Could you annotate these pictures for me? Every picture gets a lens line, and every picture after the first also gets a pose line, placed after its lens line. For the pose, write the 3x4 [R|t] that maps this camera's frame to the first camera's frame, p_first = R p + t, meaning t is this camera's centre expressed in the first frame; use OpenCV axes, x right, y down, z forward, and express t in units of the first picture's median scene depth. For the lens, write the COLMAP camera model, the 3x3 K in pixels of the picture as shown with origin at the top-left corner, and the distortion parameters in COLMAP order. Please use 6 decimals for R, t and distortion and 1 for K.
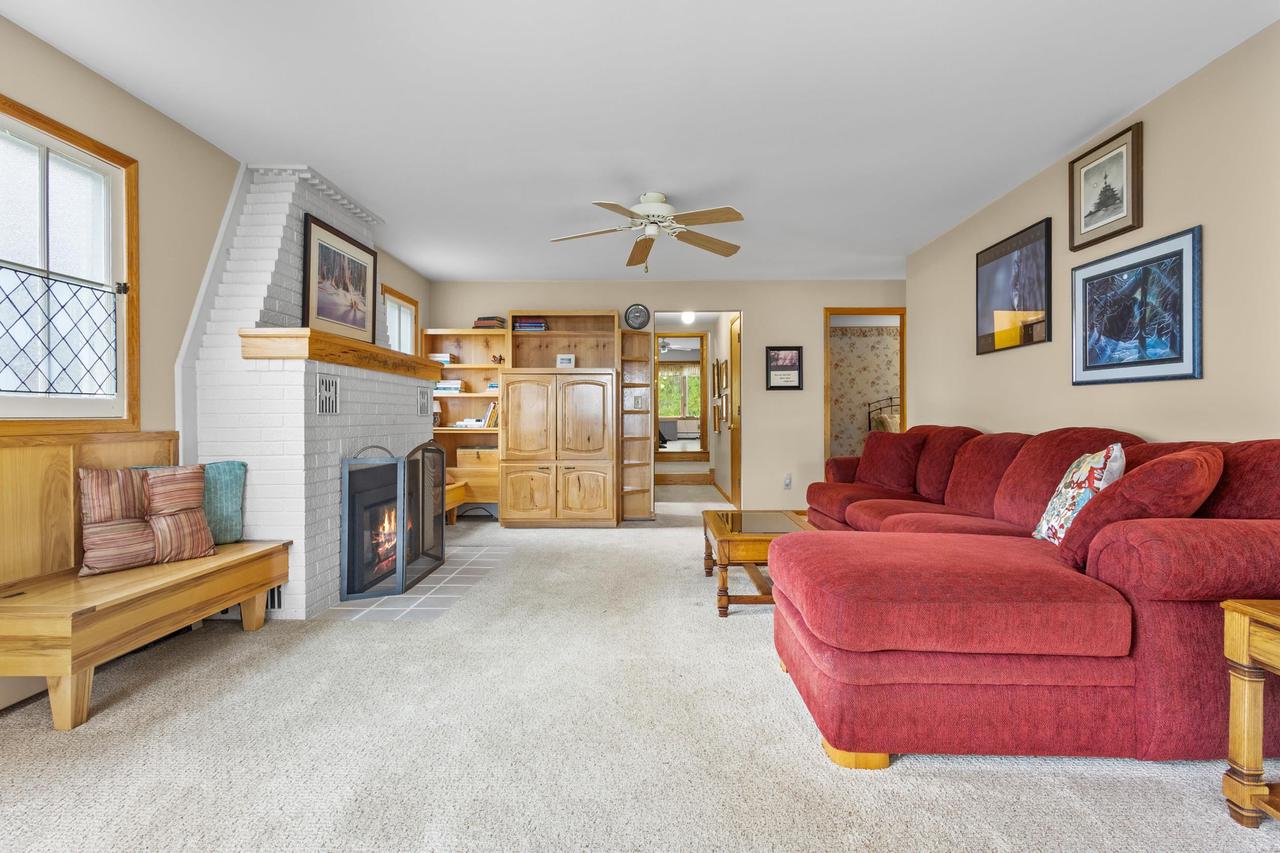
lens RADIAL K [[589.8, 0, 651.8], [0, 589.8, 418.2], [0, 0, 1]] dist [0.005267, -0.000253]
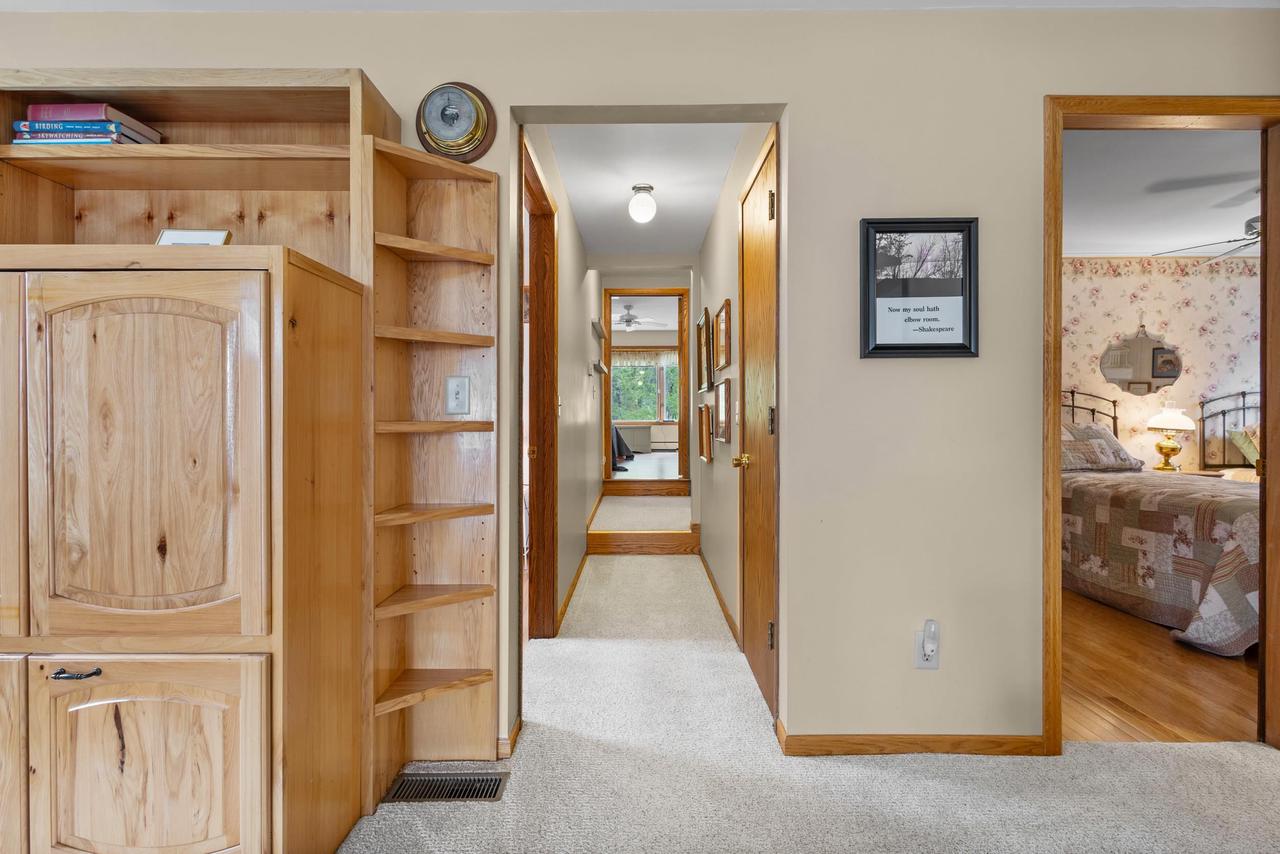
lens RADIAL K [[589.8, 0, 631.7], [0, 589.8, 421.8], [0, 0, 1]] dist [0.005267, -0.000253]
pose [[0.999935, 0.001391, -0.011354, 0.111285], [-0.001329, 0.999984, 0.005446, -0.021850], [0.011362, -0.005430, 0.999921, 1.035946]]
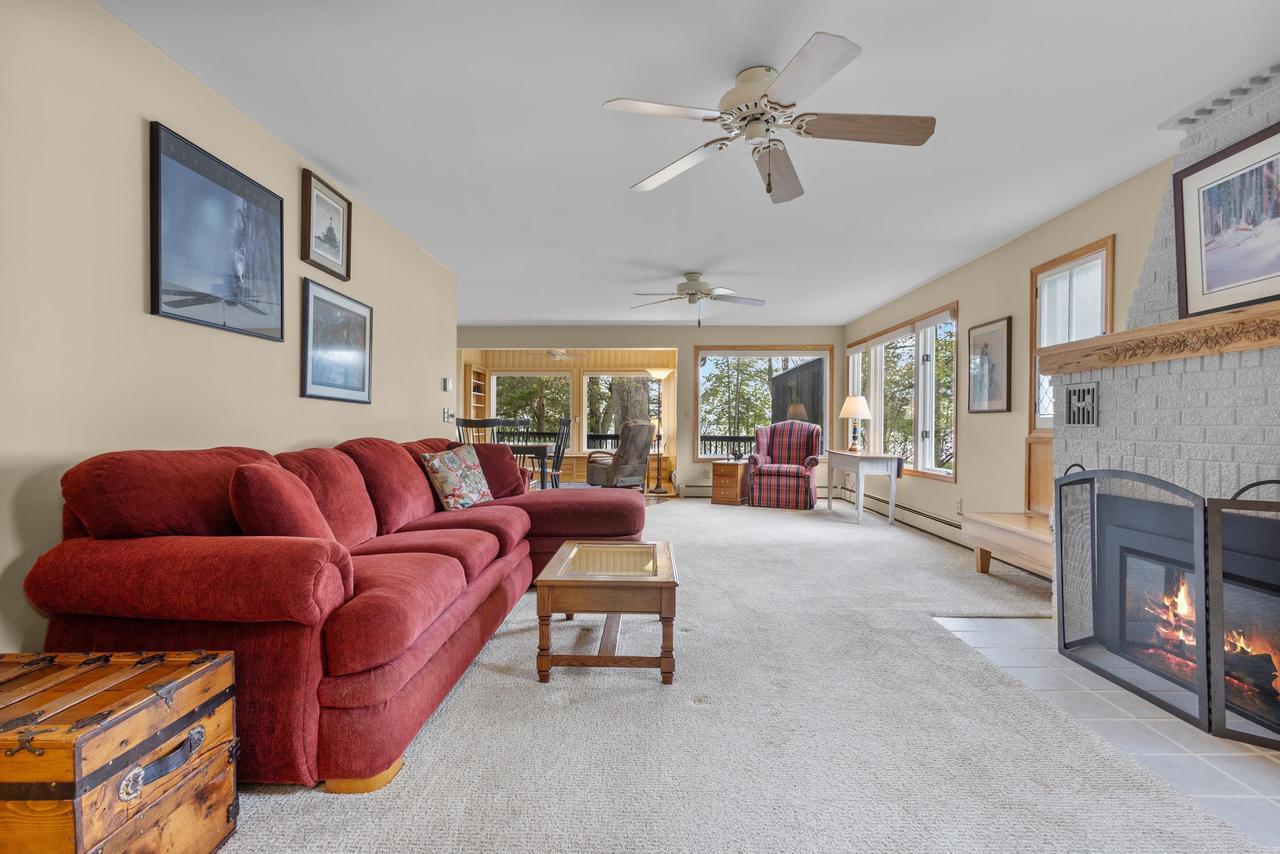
lens RADIAL K [[589.8, 0, 641.8], [0, 589.8, 423.6], [0, 0, 1]] dist [0.005267, -0.000253]
pose [[-0.999879, 0.001048, 0.015544, 0.109962], [0.000999, 0.999995, -0.003133, -0.006044], [-0.015547, -0.003117, -0.999874, 1.555266]]
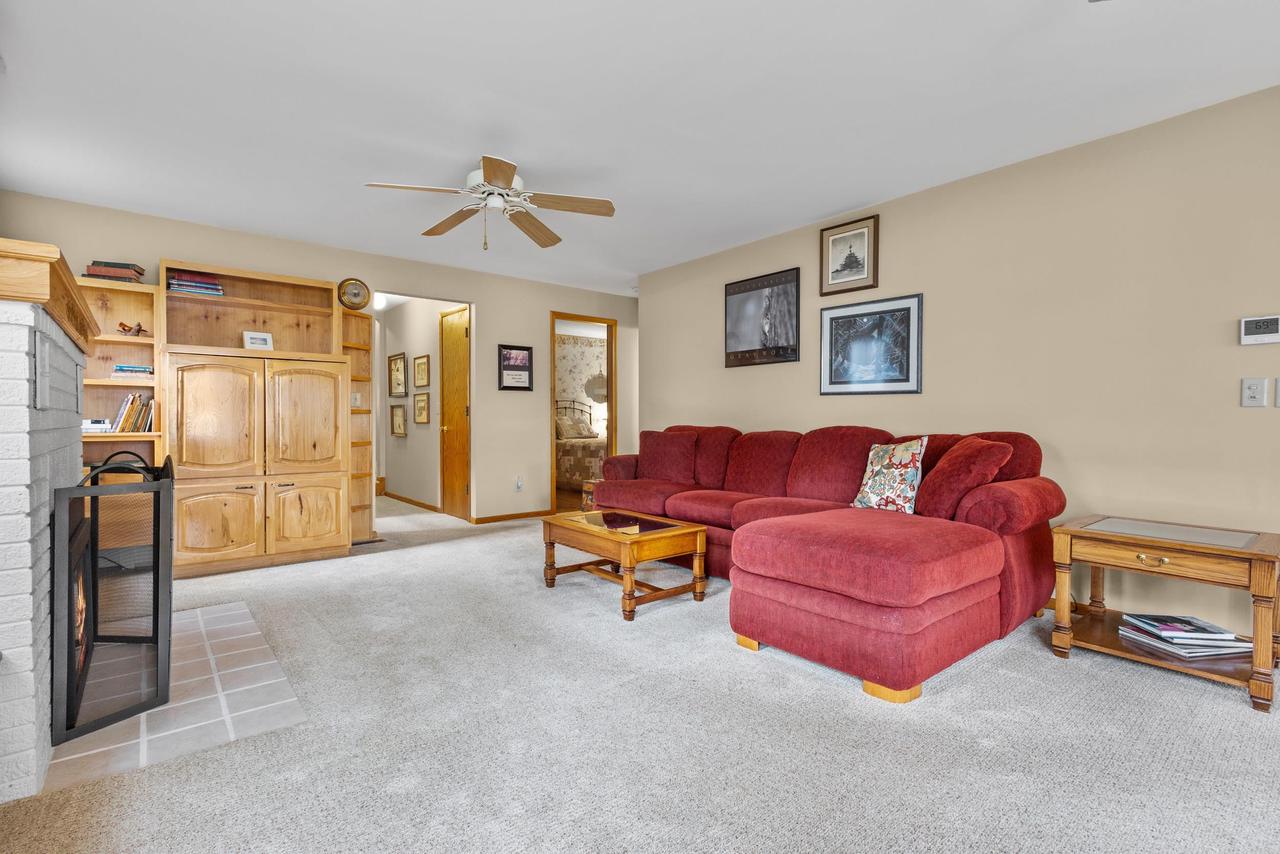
lens RADIAL K [[589.8, 0, 643.4], [0, 589.8, 427.6], [0, 0, 1]] dist [0.005267, -0.000253]
pose [[0.764070, -0.006488, 0.645101, -0.372697], [-0.001355, 0.999931, 0.011662, 0.003045], [-0.645132, -0.009785, 0.764008, 0.179540]]
